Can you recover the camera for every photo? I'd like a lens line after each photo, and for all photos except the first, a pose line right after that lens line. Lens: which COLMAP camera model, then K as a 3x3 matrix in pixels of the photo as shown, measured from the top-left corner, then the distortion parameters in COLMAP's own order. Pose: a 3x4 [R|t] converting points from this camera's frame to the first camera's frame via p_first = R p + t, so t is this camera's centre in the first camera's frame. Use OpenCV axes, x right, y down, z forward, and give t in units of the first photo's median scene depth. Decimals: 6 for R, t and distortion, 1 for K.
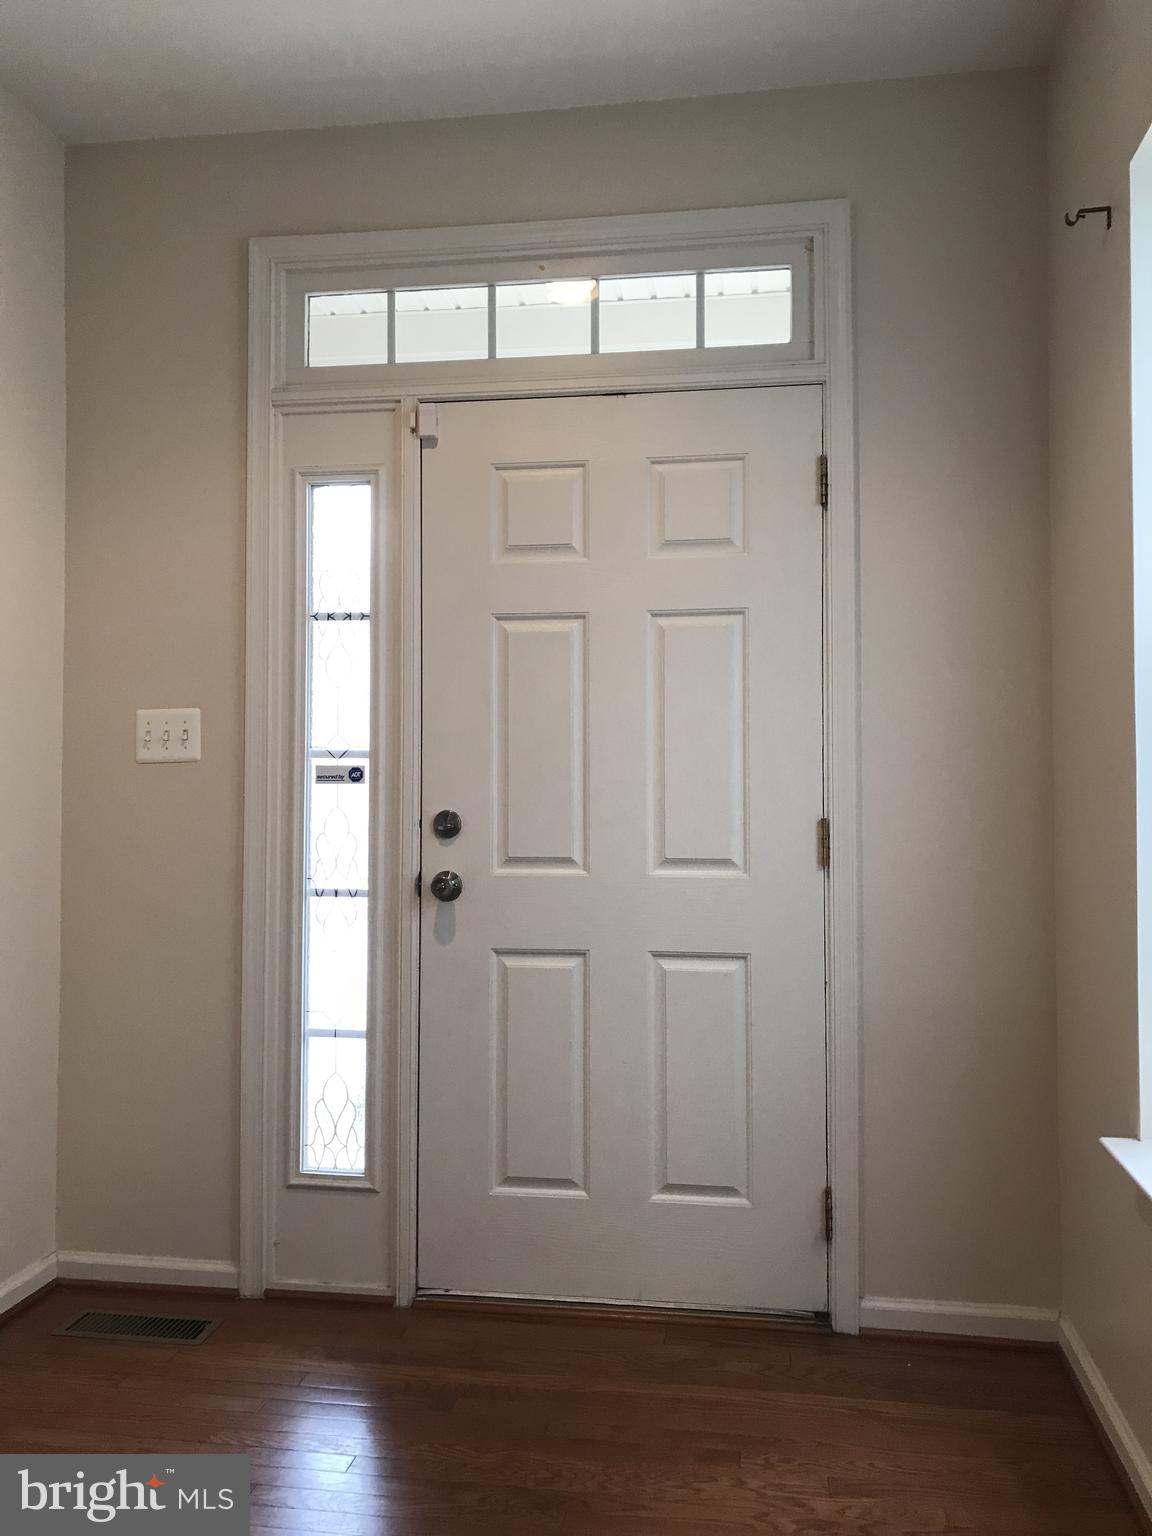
lens RADIAL K [[1251.5, 0, 587.2], [0, 1251.5, 764.9], [0, 0, 1]] dist [0.045234, -0.002772]
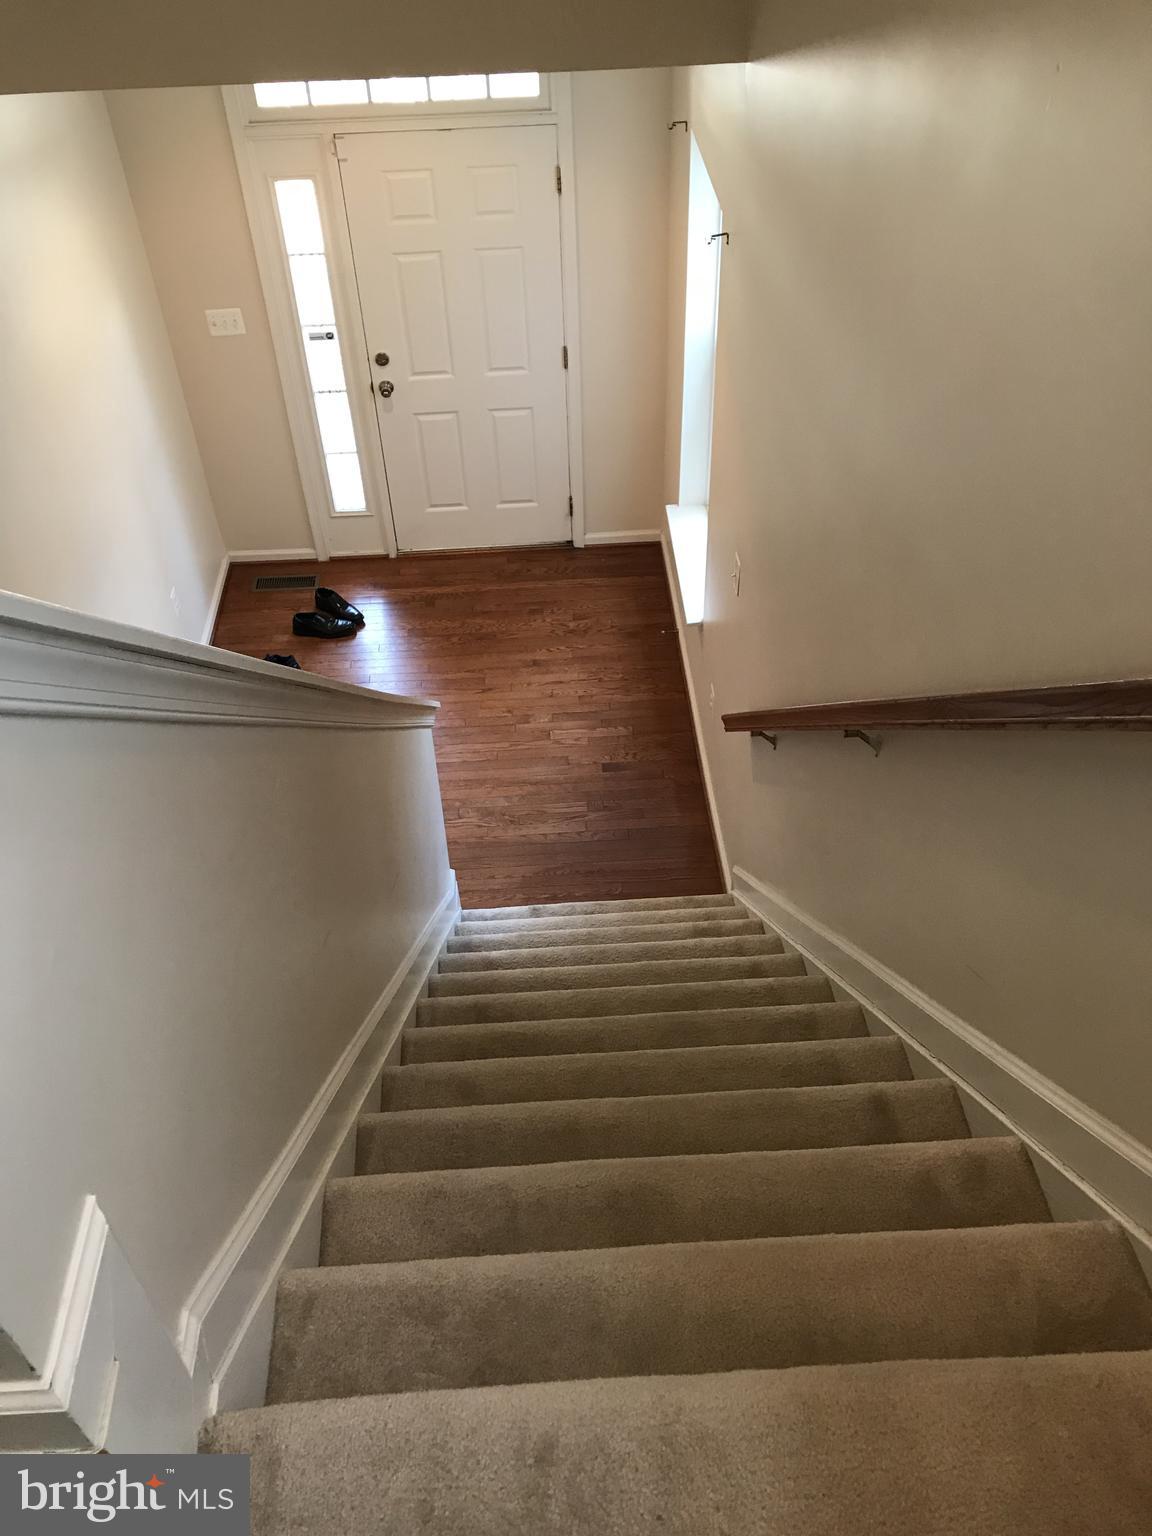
lens RADIAL K [[1251.5, 0, 575.6], [0, 1251.5, 767.2], [0, 0, 1]] dist [0.045234, -0.002772]
pose [[0.978673, -0.161627, 0.126793, -0.173532], [0.024230, 0.703735, 0.710049, -0.941117], [-0.203991, -0.691834, 0.692643, -0.945146]]
